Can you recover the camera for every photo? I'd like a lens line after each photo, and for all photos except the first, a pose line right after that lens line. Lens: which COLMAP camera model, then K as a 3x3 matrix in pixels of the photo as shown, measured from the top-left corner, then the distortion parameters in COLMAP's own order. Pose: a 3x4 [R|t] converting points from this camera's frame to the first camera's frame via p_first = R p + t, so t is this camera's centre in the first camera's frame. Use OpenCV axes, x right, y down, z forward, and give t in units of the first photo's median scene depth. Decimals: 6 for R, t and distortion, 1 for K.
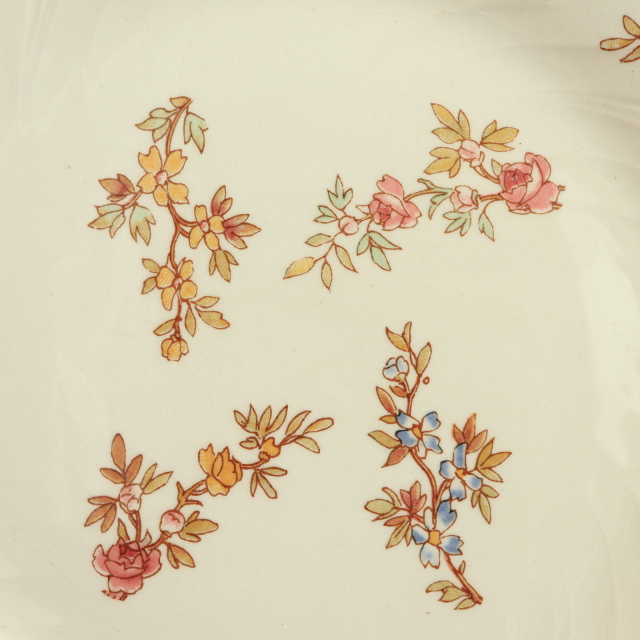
lens RADIAL K [[1183.9, 0, 329.9], [0, 1183.9, 318.7], [0, 0, 1]] dist [0.008739, 0.065219]
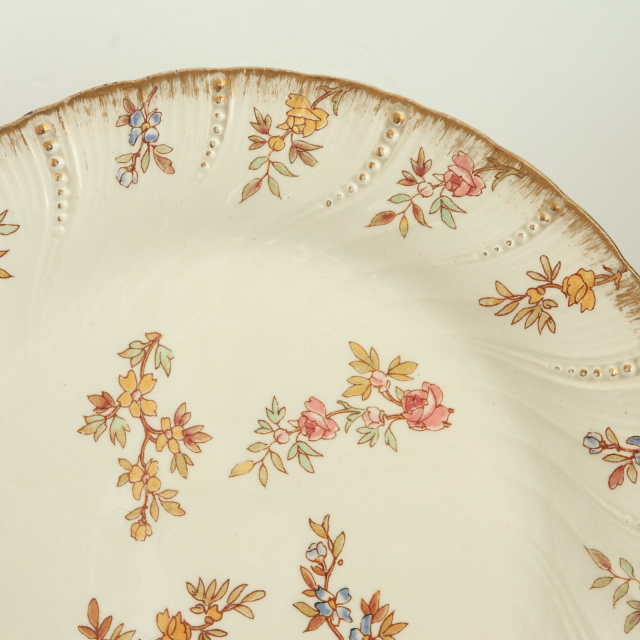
lens RADIAL K [[1183.9, 0, 329.9], [0, 1183.9, 318.7], [0, 0, 1]] dist [0.008739, 0.065219]
pose [[0.998971, 0.021681, -0.039829, 0.114849], [-0.025429, 0.995042, -0.096152, -0.083295], [0.037547, 0.097066, 0.994570, -0.268247]]
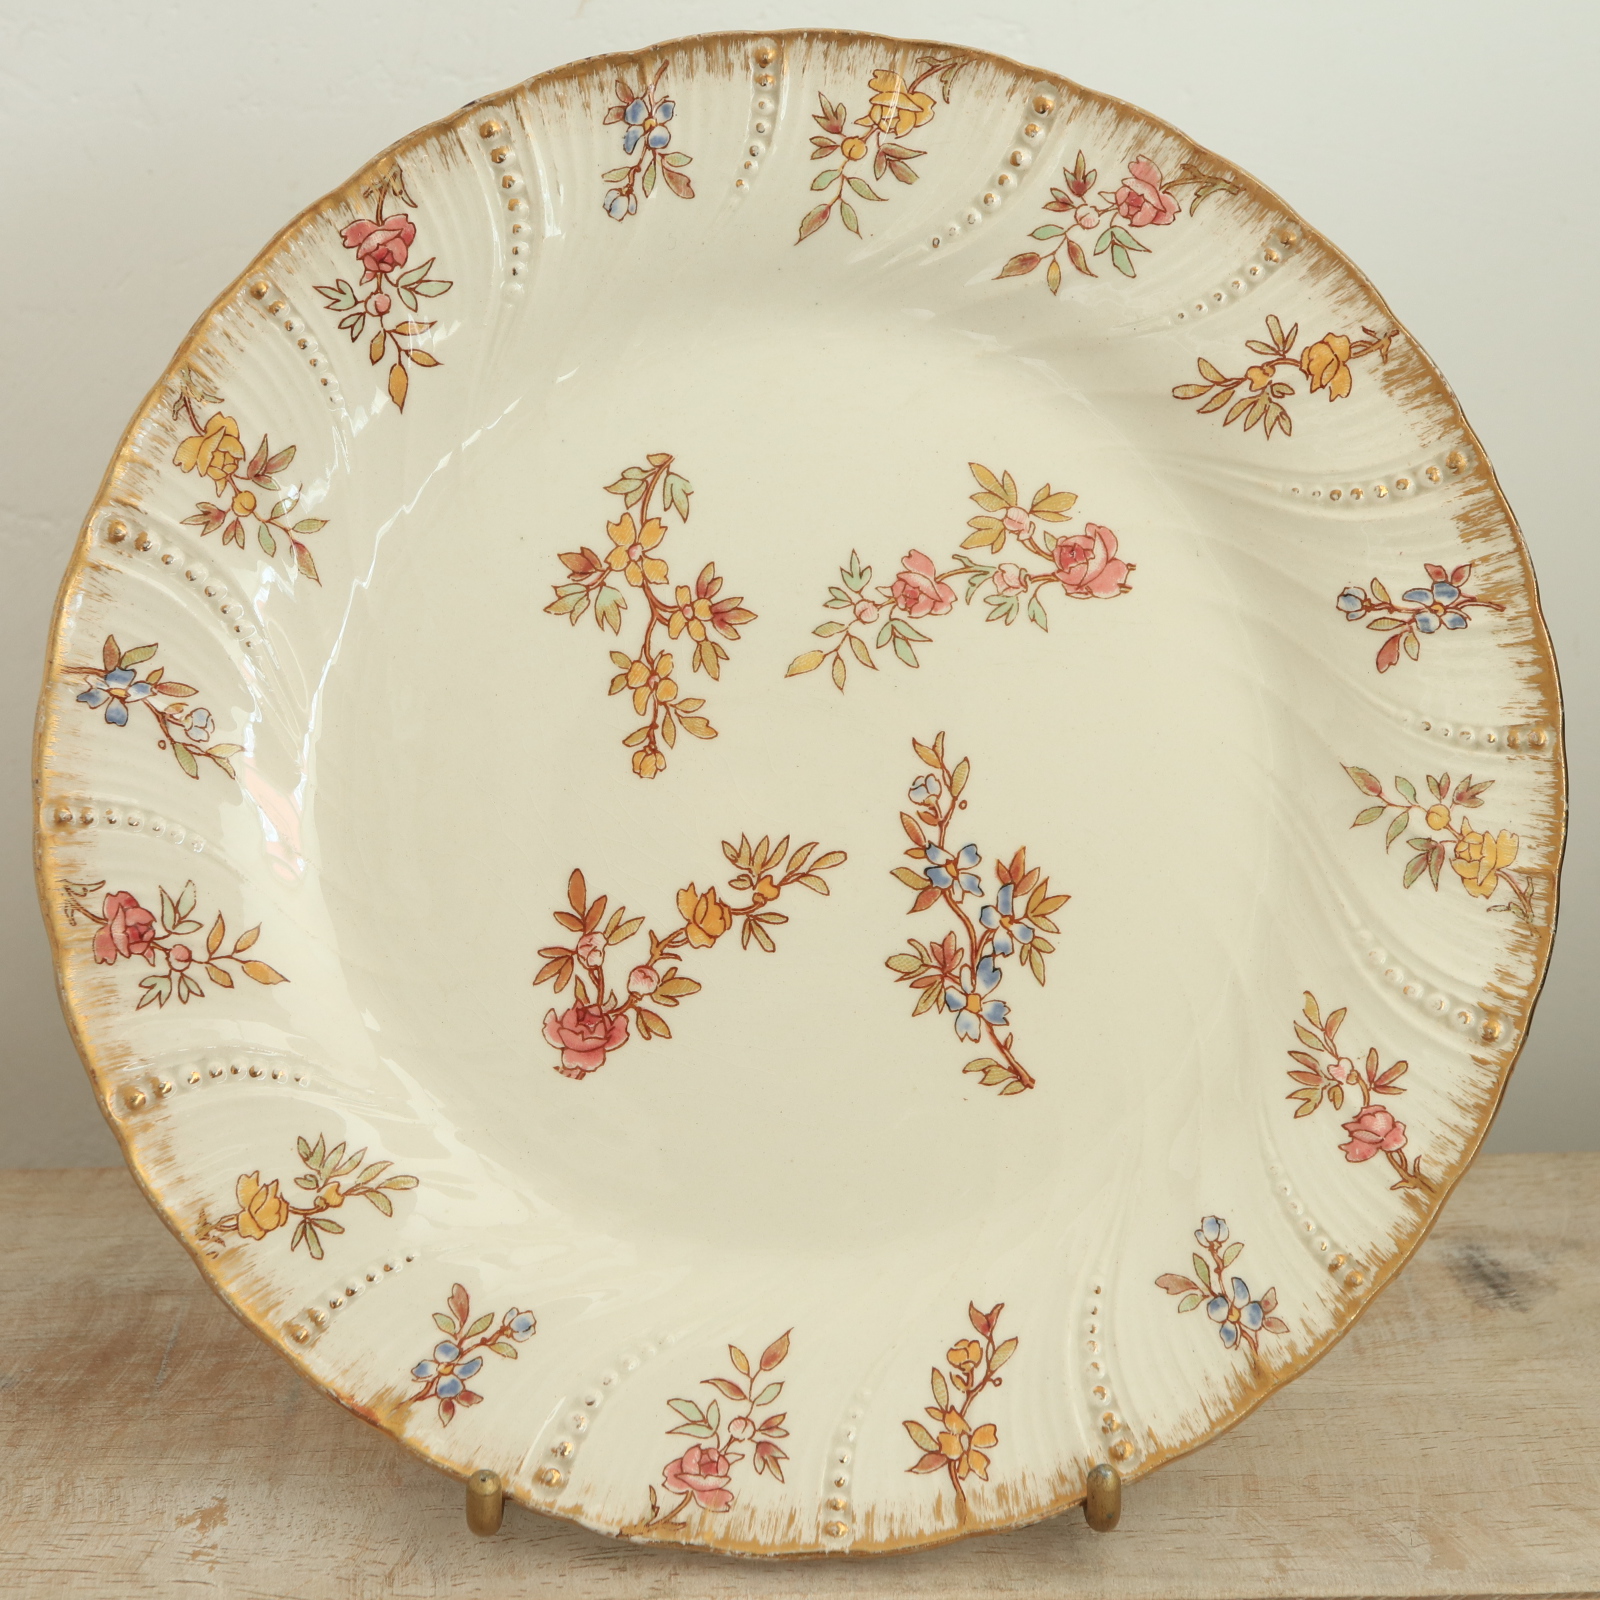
lens RADIAL K [[2959.7, 0, 824.8], [0, 2959.7, 796.7], [0, 0, 1]] dist [0.008739, 0.065219]
pose [[0.999956, 0.004268, -0.008330, 0.004733], [-0.005029, 0.995598, -0.093588, 0.234944], [0.007893, 0.093625, 0.995576, -0.991782]]
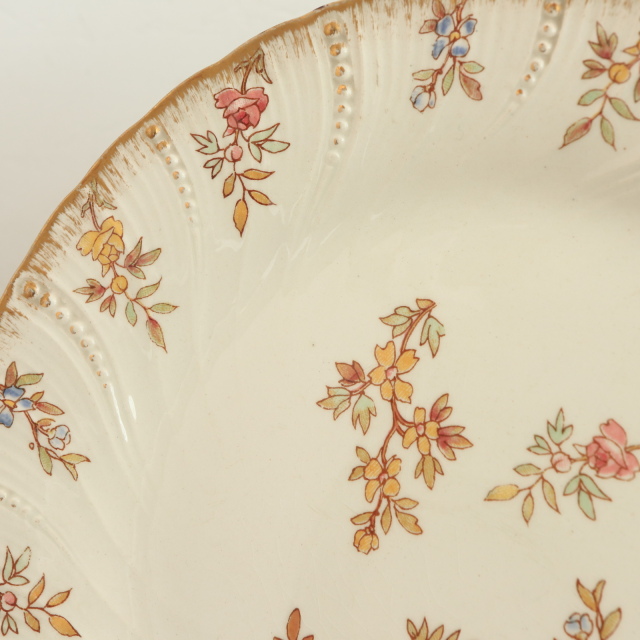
lens RADIAL K [[1183.9, 0, 329.9], [0, 1183.9, 318.7], [0, 0, 1]] dist [0.008739, 0.065219]
pose [[0.894633, 0.188365, -0.405156, 0.213144], [-0.229086, 0.971908, -0.053991, -0.096934], [0.383604, 0.141118, 0.912652, 0.044094]]
